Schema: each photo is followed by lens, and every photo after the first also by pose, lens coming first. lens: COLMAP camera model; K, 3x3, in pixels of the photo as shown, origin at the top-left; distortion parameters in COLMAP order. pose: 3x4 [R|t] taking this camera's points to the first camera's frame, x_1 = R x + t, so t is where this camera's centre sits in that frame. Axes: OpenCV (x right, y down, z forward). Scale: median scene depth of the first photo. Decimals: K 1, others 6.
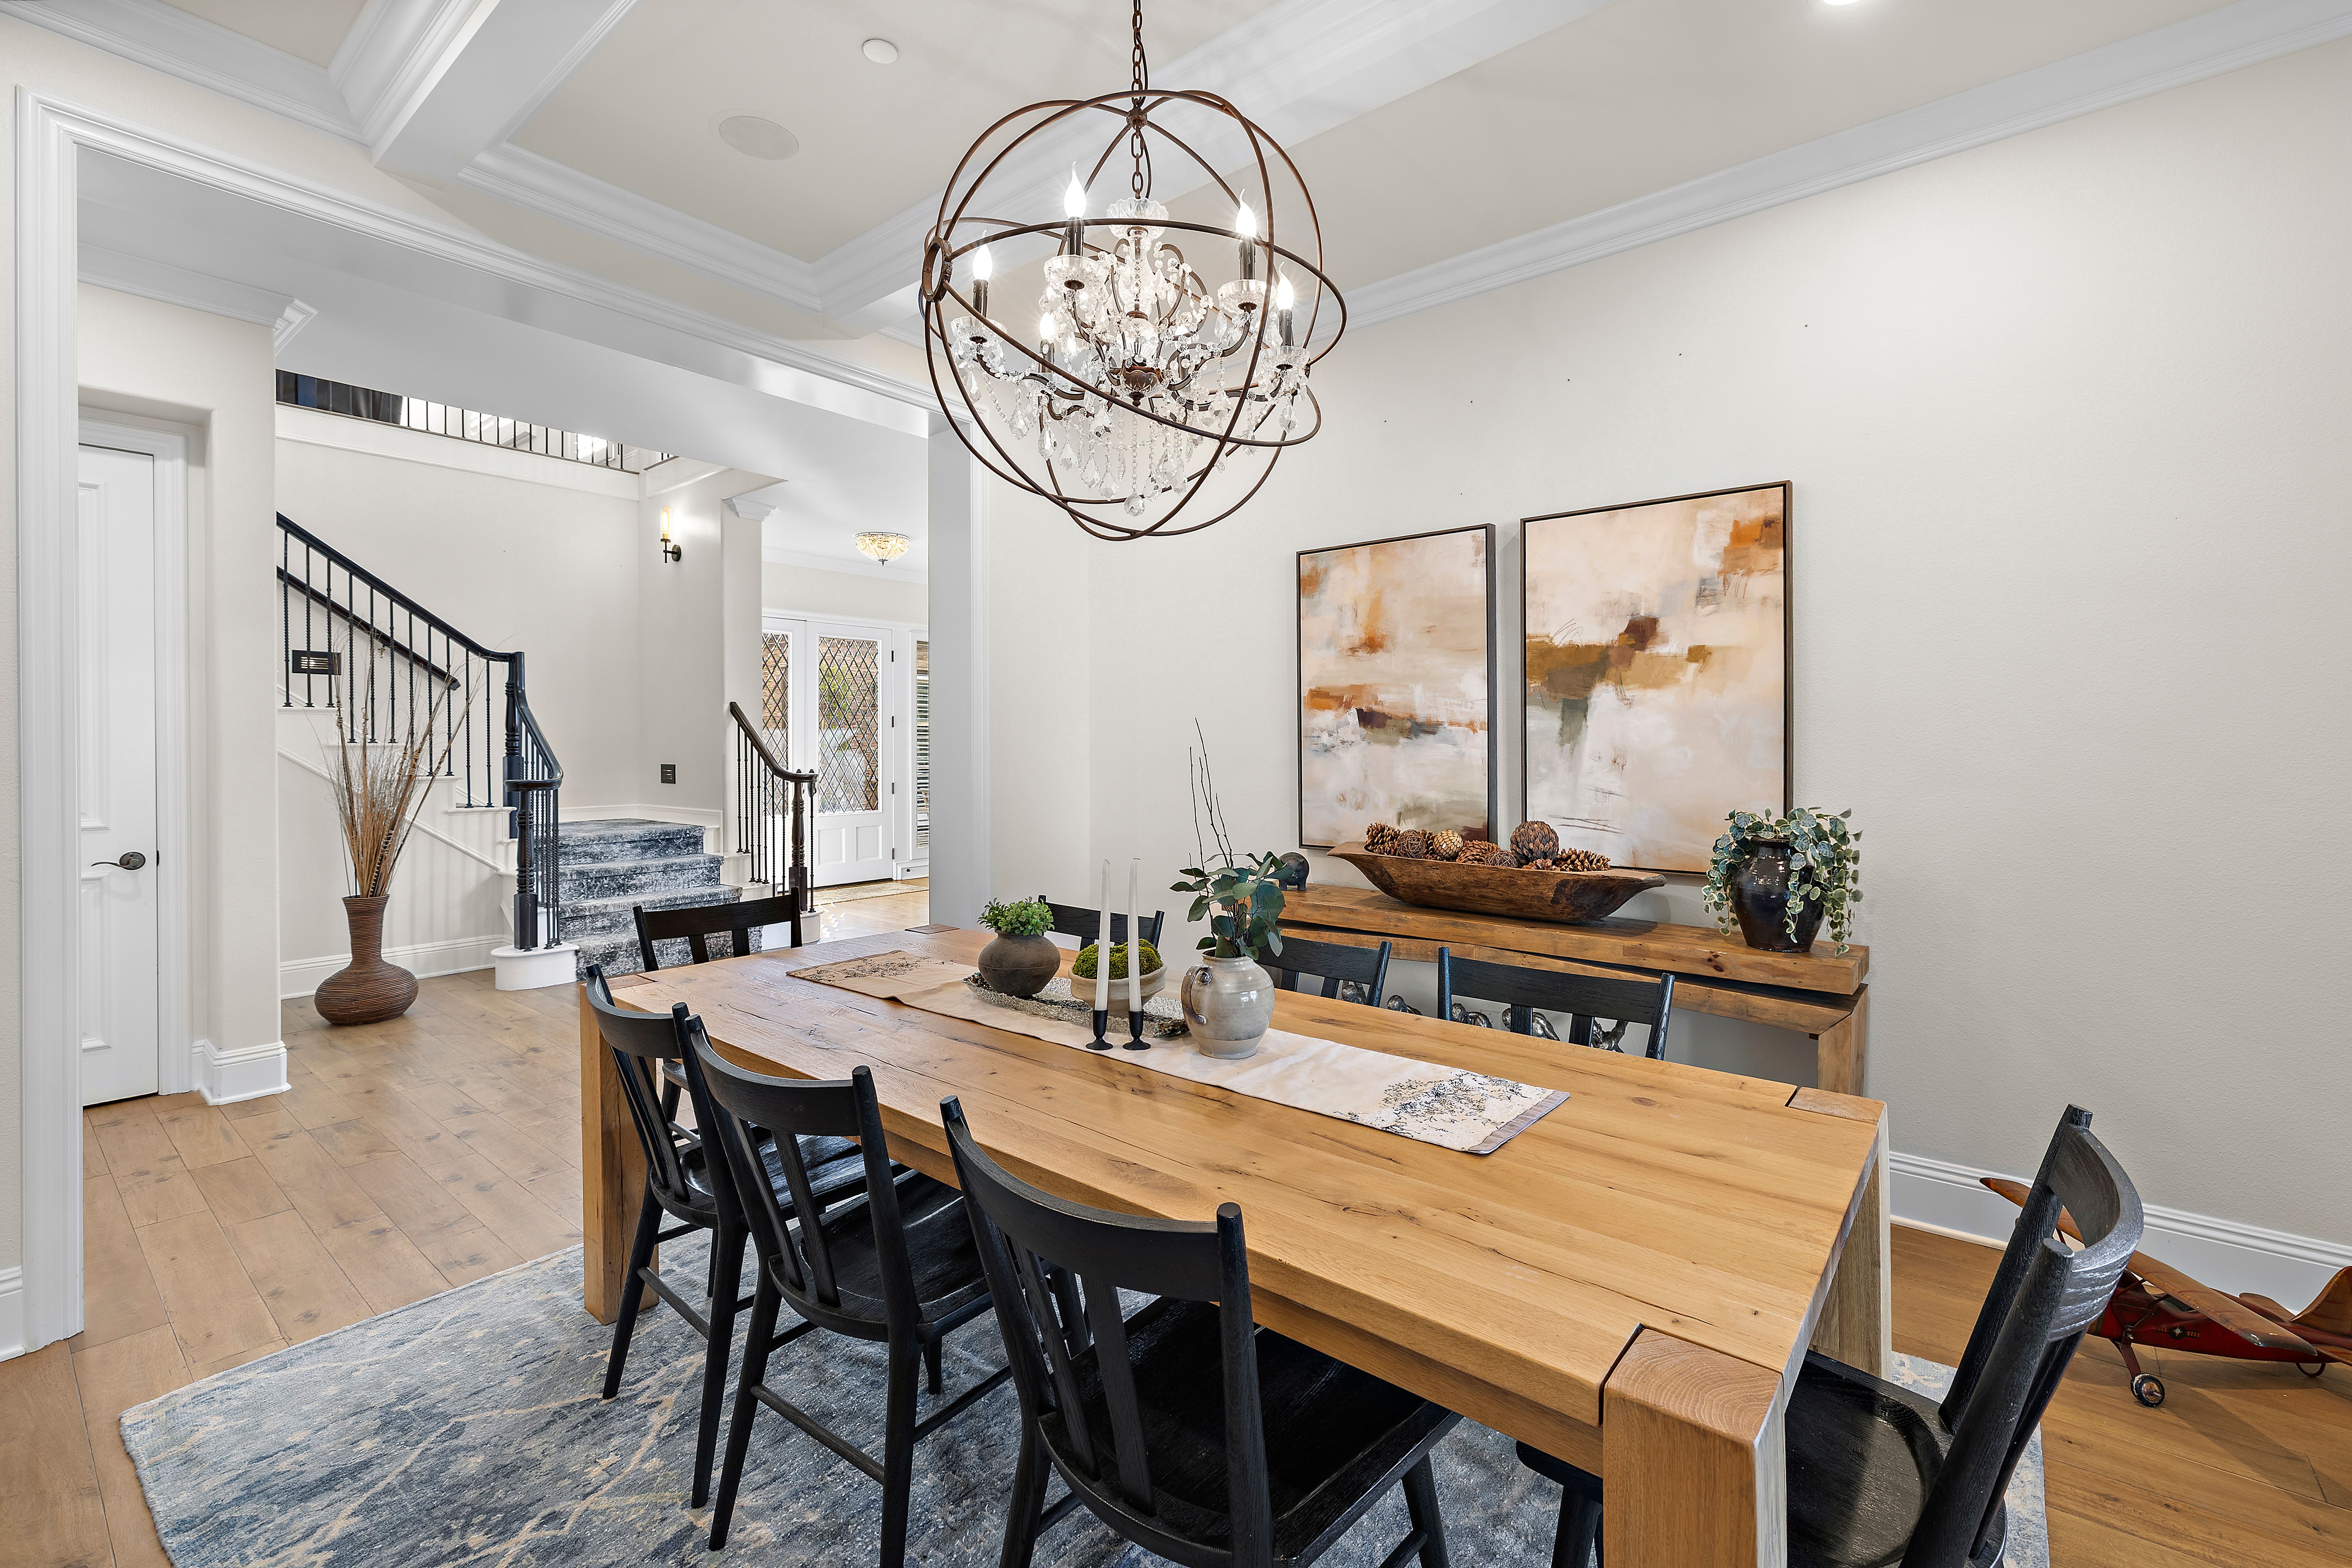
lens RADIAL K [[1018.2, 0, 1207.6], [0, 1018.2, 744.1], [0, 0, 1]] dist [-0.001071, -0.000088]
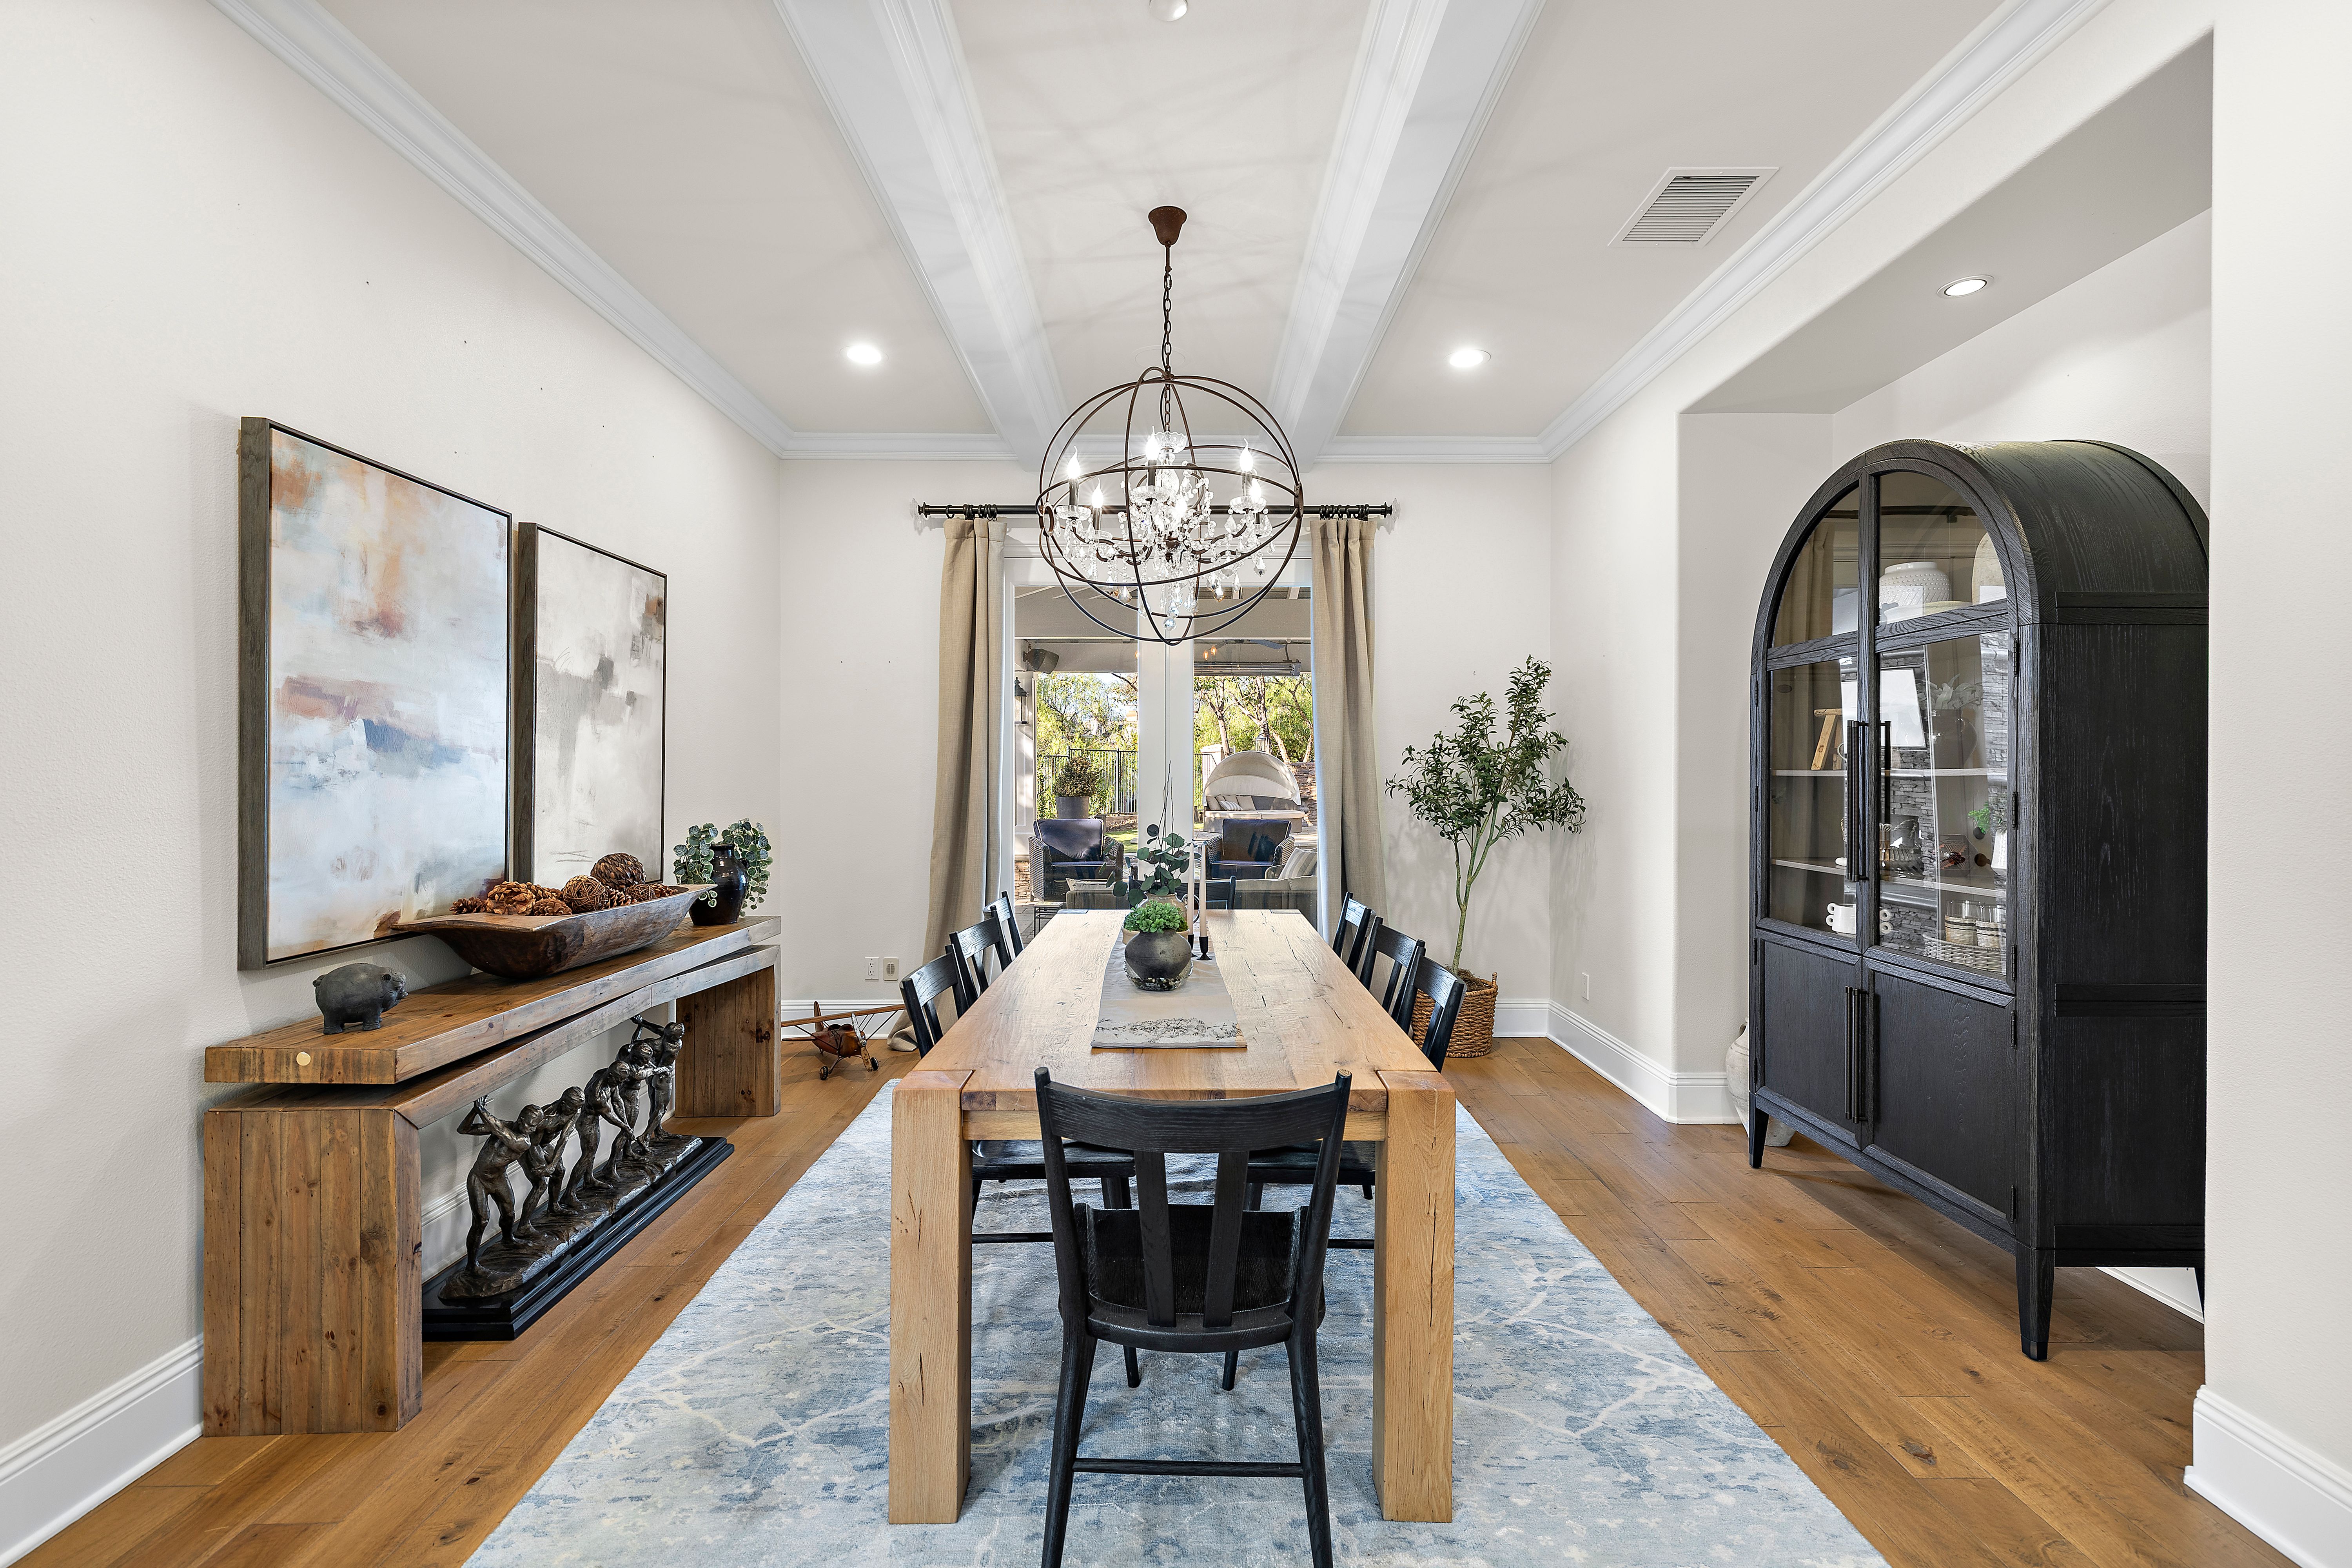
lens RADIAL K [[1018.2, 0, 1180.0], [0, 1018.2, 778.9], [0, 0, 1]] dist [-0.001071, -0.000088]
pose [[-0.626114, -0.001365, 0.779731, -0.677412], [0.001054, 0.999996, 0.002597, 0.000822], [-0.779731, 0.002448, -0.626110, 1.024962]]
